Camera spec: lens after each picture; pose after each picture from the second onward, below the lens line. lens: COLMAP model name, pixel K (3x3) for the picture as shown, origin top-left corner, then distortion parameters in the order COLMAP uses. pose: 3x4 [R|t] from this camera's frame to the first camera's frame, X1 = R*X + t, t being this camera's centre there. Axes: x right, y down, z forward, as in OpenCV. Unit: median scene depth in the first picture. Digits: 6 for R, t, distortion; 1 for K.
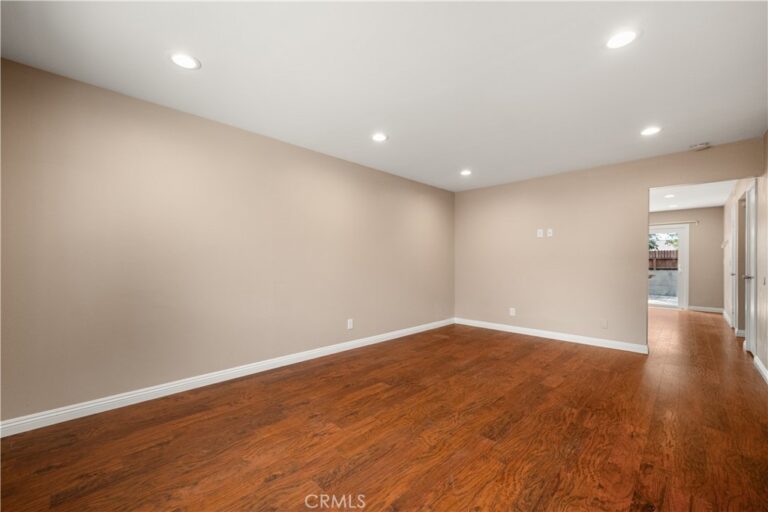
lens RADIAL K [[305.2, 0, 378.8], [0, 305.2, 263.1], [0, 0, 1]] dist [-0.006347, 0.000221]
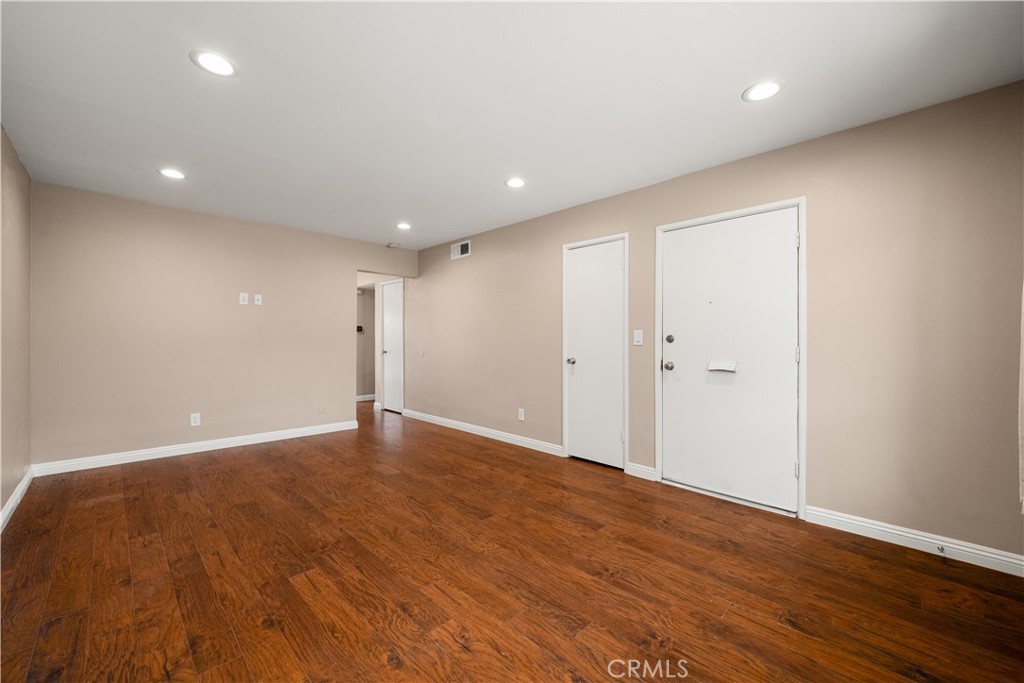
lens RADIAL K [[407.0, 0, 505.9], [0, 407.0, 339.0], [0, 0, 1]] dist [-0.006347, 0.000221]
pose [[0.002143, 0.002920, 0.999993, -0.773497], [-0.001882, 0.999994, -0.002916, -0.004070], [-0.999996, -0.001876, 0.002149, 0.747155]]
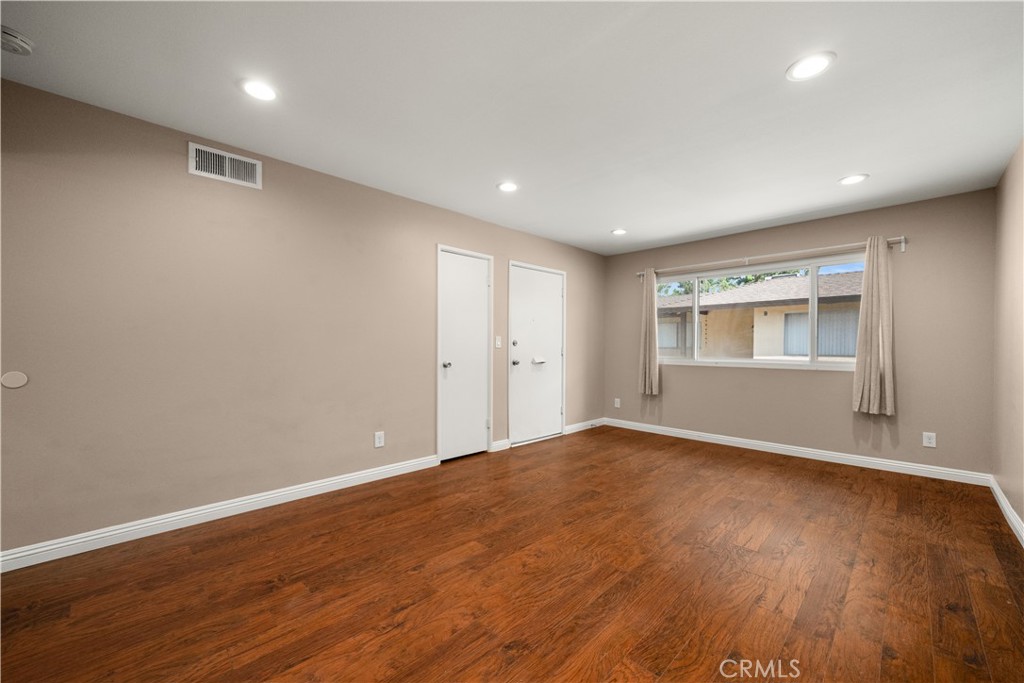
lens RADIAL K [[407.0, 0, 512.9], [0, 407.0, 343.7], [0, 0, 1]] dist [-0.006347, 0.000221]
pose [[-0.999859, -0.007988, -0.014743, 0.571770], [-0.007973, 0.999968, -0.001024, -0.005023], [0.014751, -0.000906, -0.999891, 2.068469]]
